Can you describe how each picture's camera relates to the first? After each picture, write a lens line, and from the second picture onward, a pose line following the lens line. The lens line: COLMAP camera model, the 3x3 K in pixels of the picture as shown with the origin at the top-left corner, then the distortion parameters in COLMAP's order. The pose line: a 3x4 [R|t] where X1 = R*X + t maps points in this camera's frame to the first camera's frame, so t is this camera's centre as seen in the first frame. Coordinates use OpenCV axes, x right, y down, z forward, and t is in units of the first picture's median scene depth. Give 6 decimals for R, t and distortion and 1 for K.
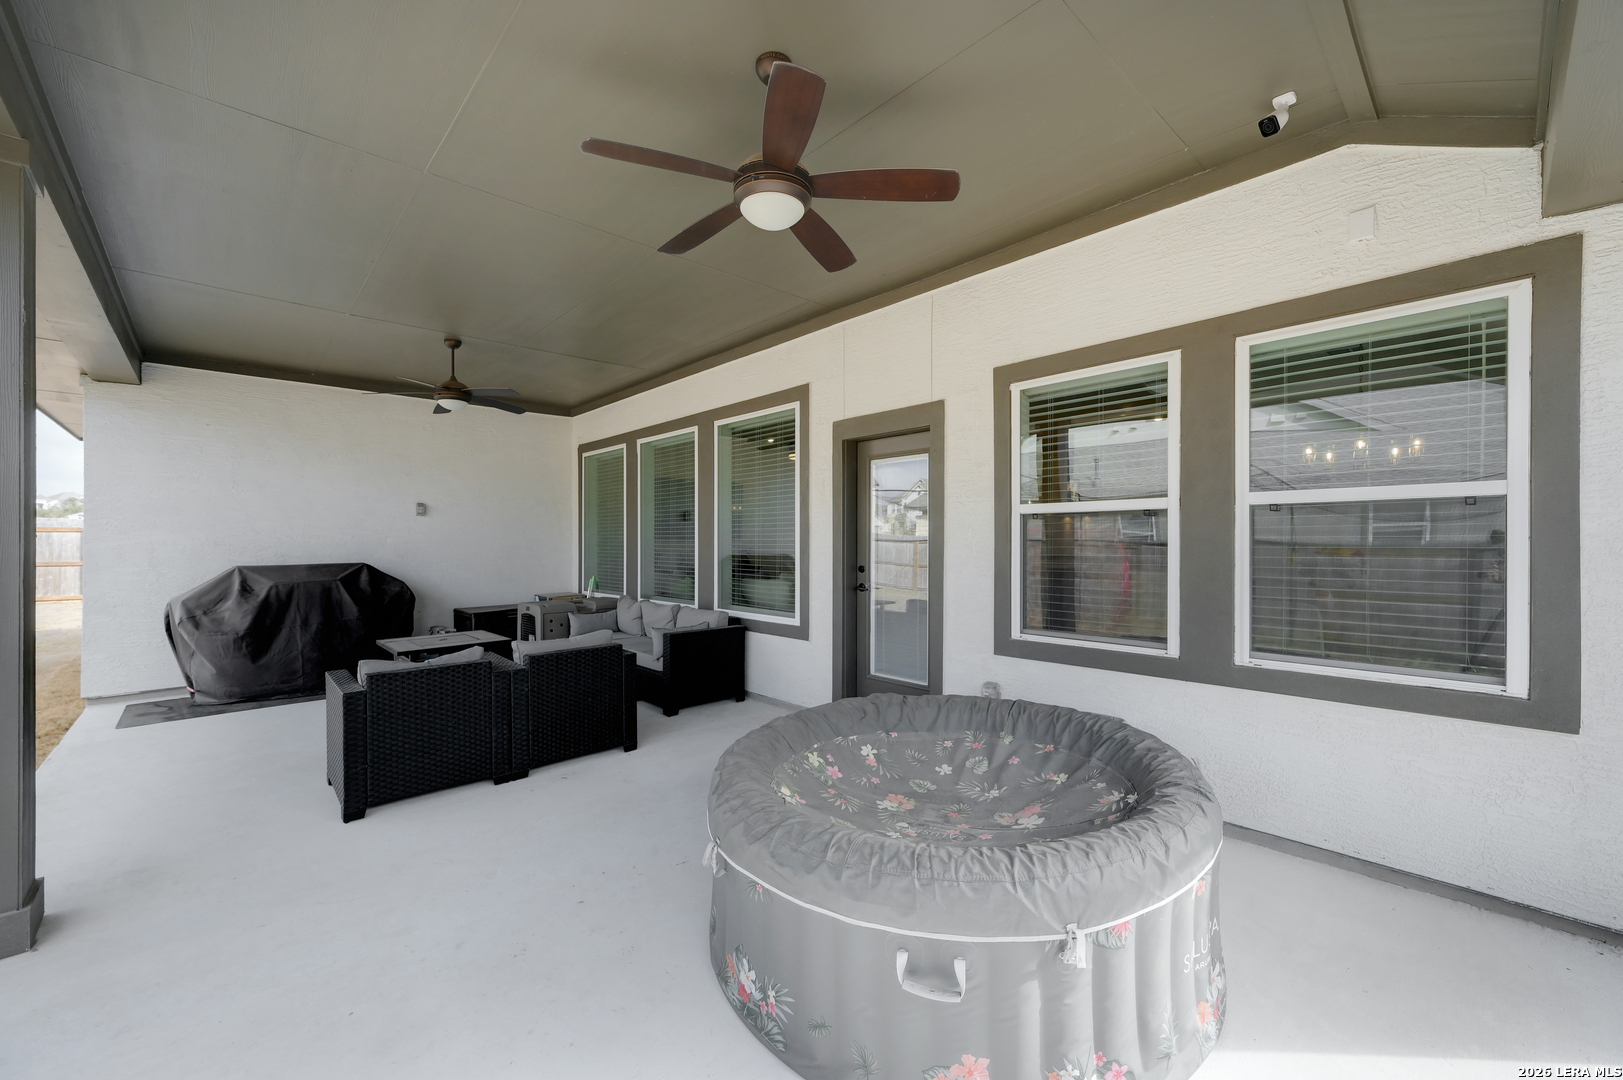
lens RADIAL K [[643.8, 0, 822.5], [0, 643.8, 539.5], [0, 0, 1]] dist [0.000366, 0.000321]
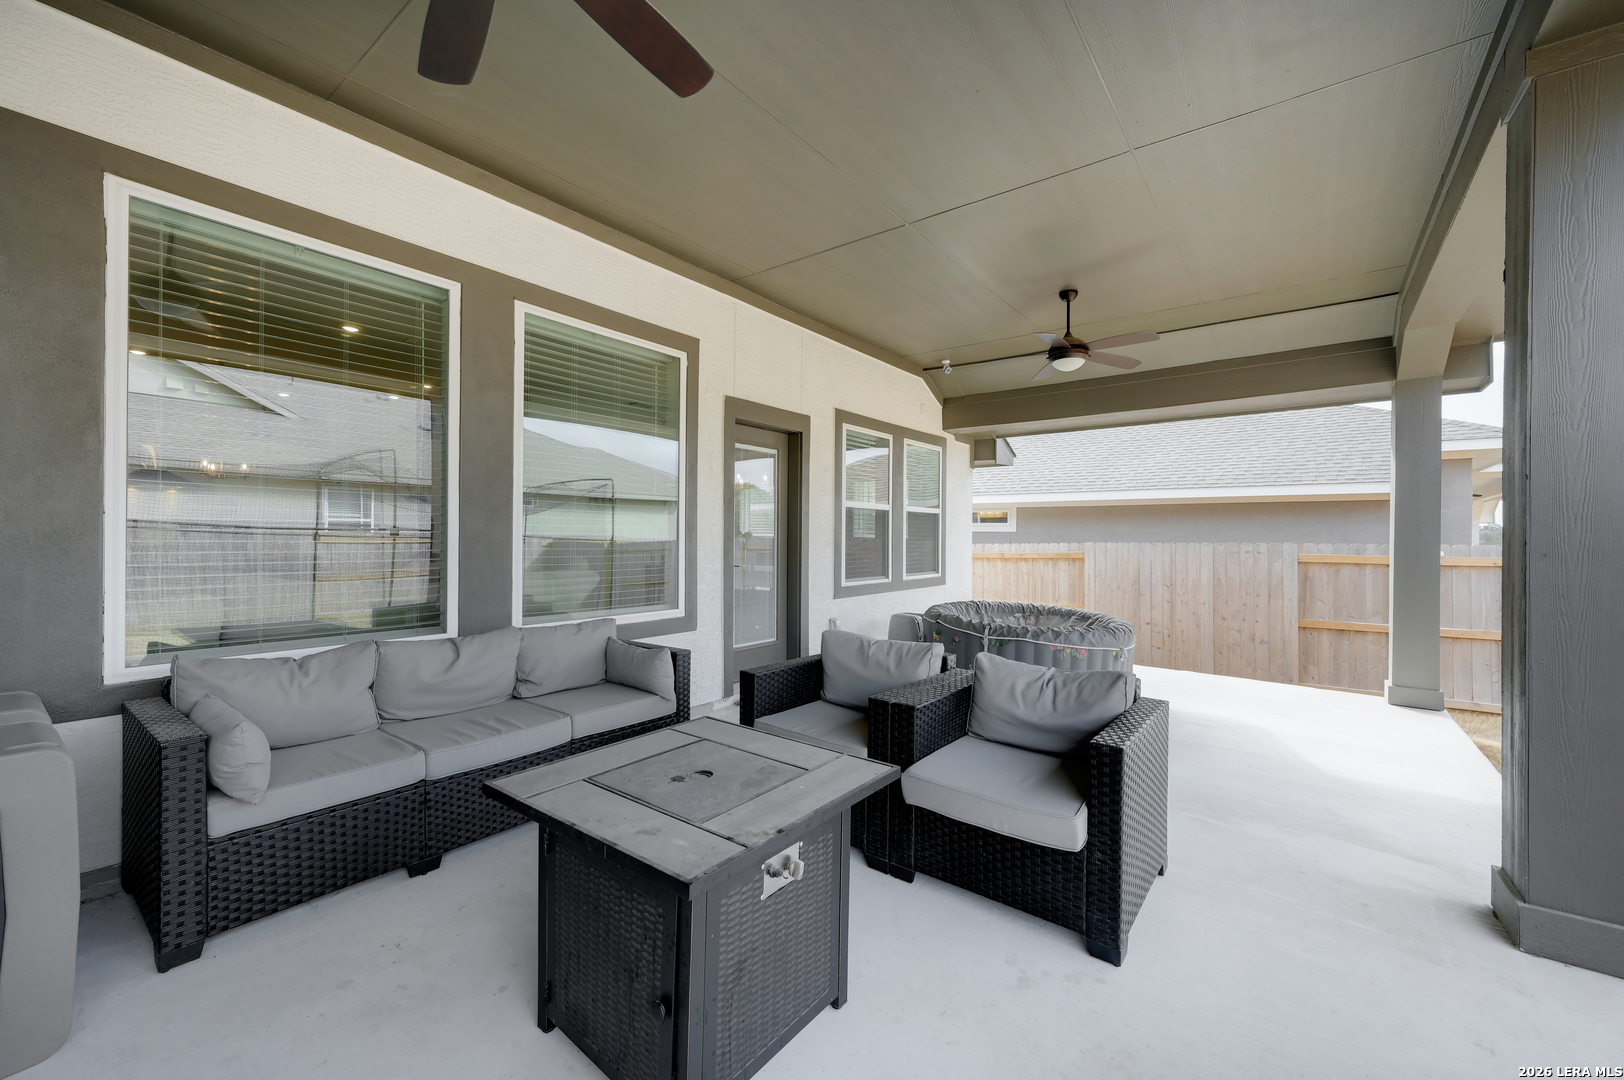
lens RADIAL K [[644.2, 0, 823.9], [0, 644.2, 539.6], [0, 0, 1]] dist [0.000366, 0.000321]
pose [[-0.149303, -0.008792, 0.988752, -0.941798], [-0.016632, 0.999841, 0.006379, 0.023947], [-0.988652, -0.015492, -0.149425, 0.975826]]
